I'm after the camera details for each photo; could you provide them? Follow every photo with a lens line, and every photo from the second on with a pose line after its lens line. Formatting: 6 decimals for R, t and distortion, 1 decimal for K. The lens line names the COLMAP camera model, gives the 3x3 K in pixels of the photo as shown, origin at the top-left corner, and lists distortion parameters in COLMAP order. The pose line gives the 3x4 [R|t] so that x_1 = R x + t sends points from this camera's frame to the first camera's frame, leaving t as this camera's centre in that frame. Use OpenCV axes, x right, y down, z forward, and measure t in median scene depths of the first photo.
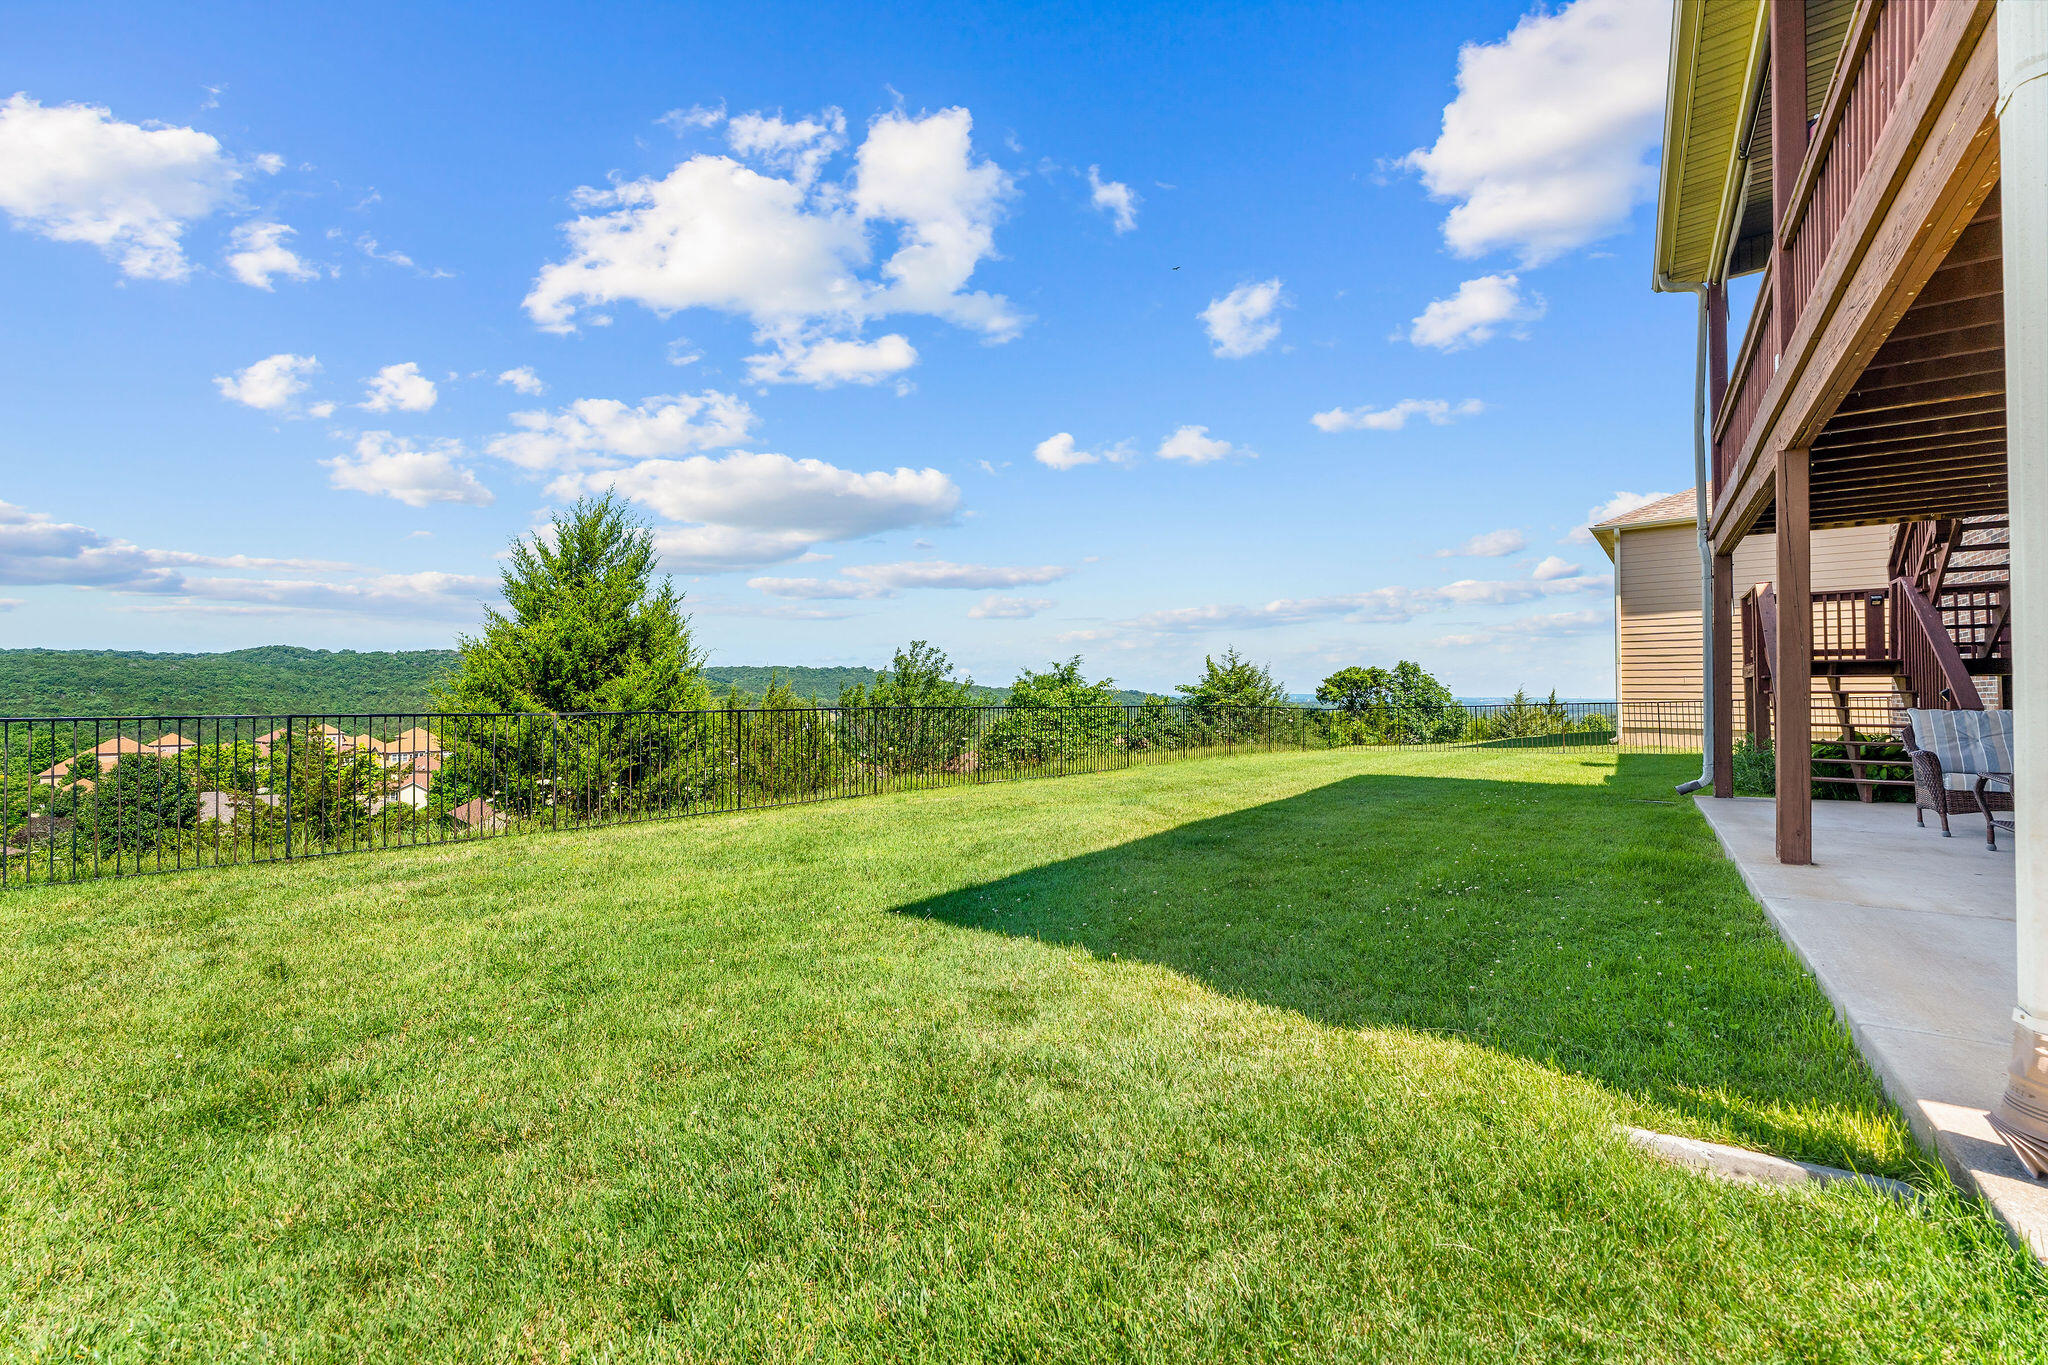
lens RADIAL K [[816.8, 0, 1021.2], [0, 816.8, 682.1], [0, 0, 1]] dist [-0.000252, 0.000010]
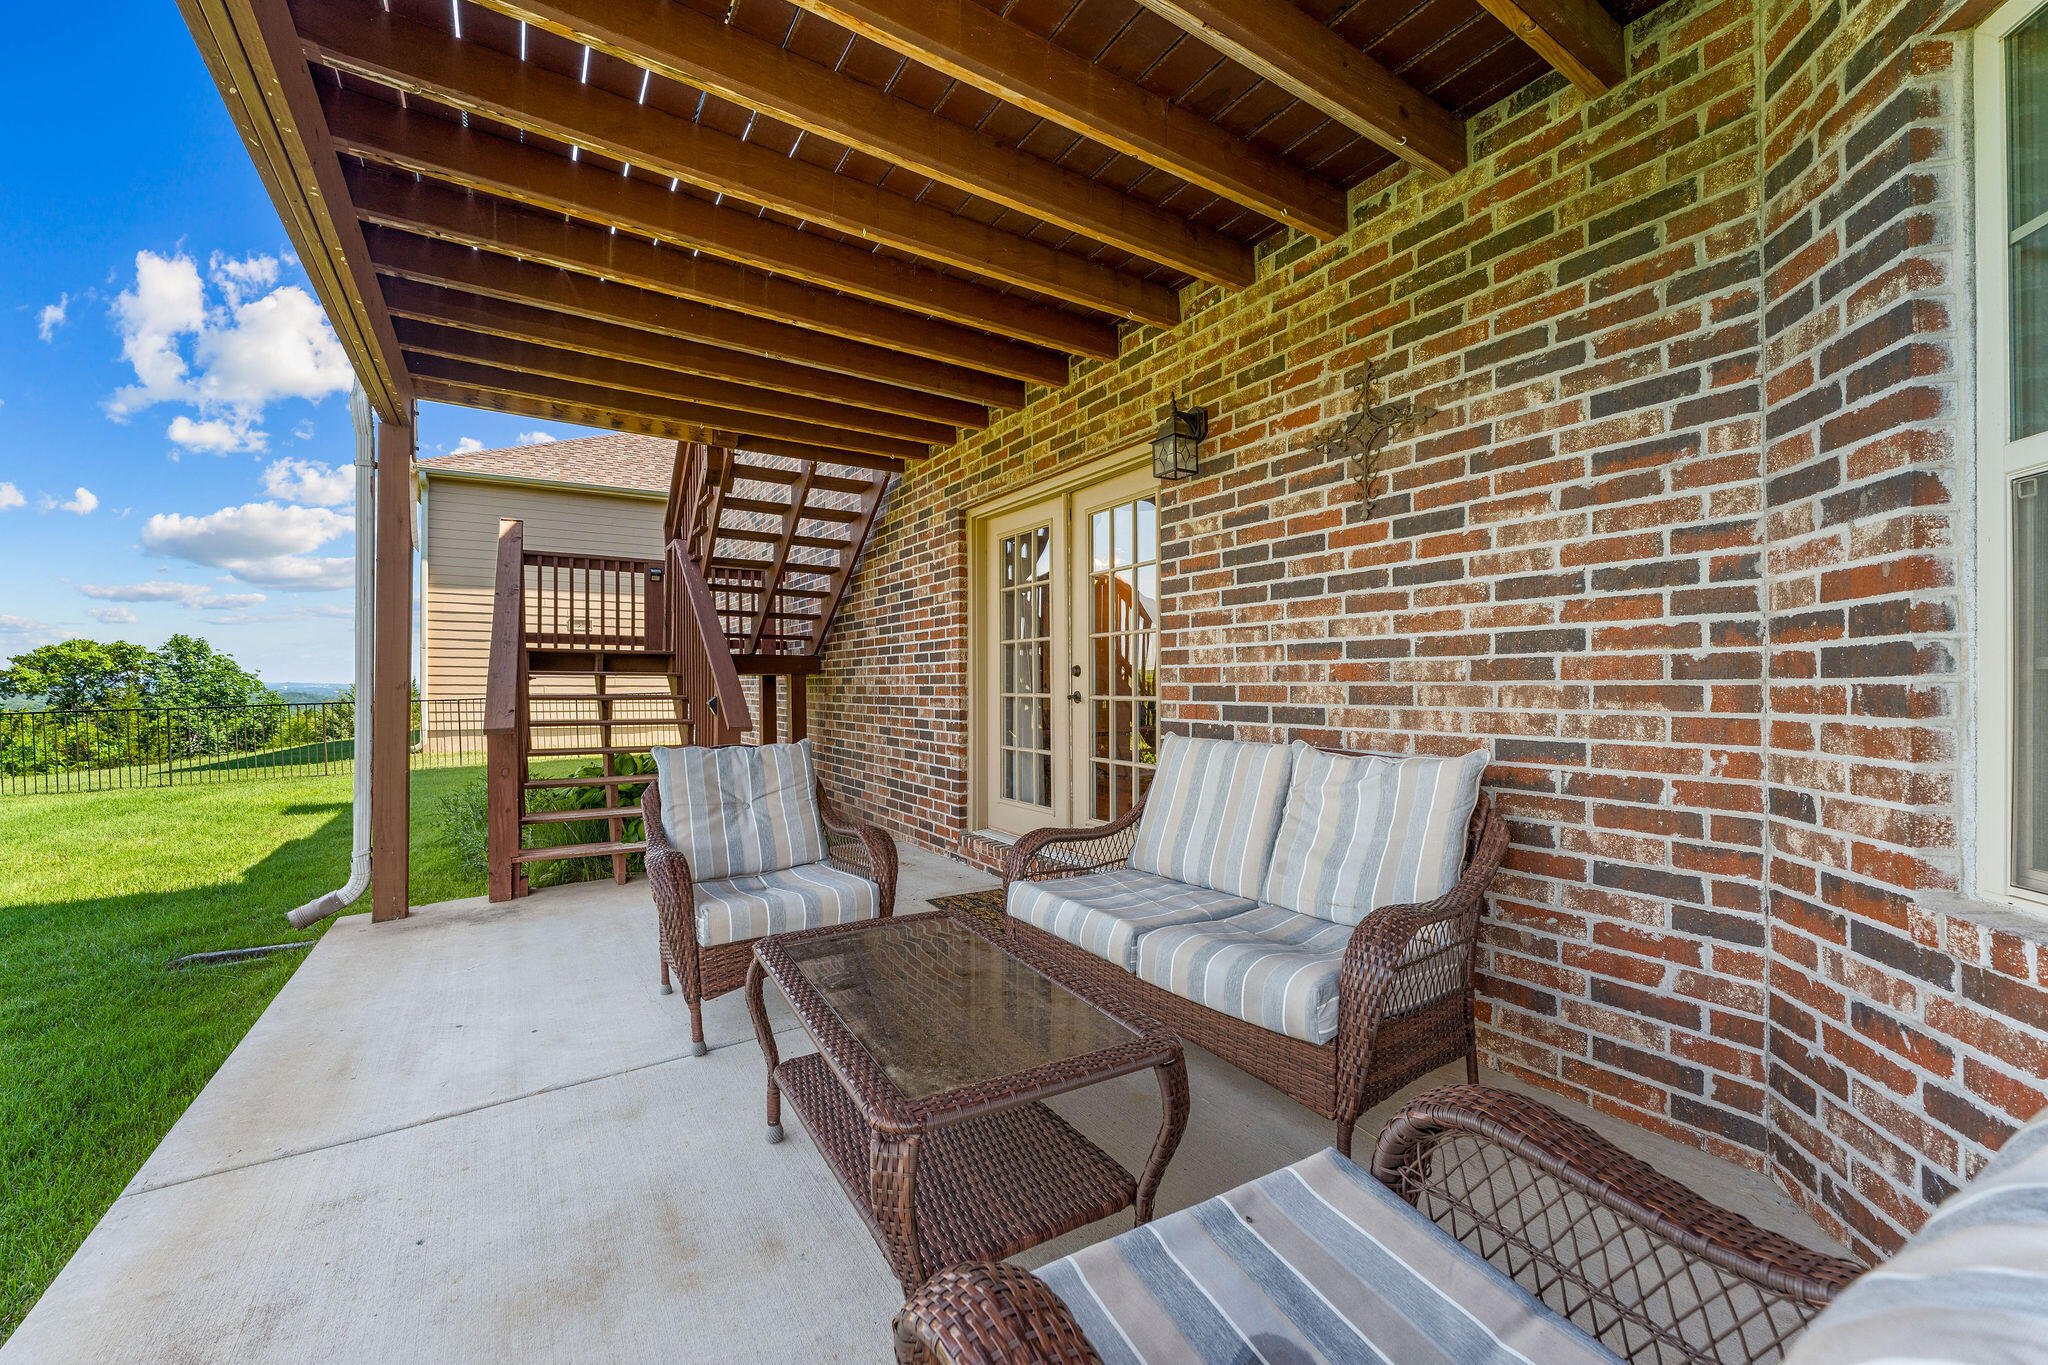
lens RADIAL K [[816.8, 0, 1021.9], [0, 816.8, 672.6], [0, 0, 1]] dist [-0.000252, 0.000010]
pose [[0.364782, 0.005521, 0.931077, 0.473067], [-0.012662, 0.999919, -0.000969, -0.011353], [-0.931007, -0.011436, 0.364822, 0.409838]]
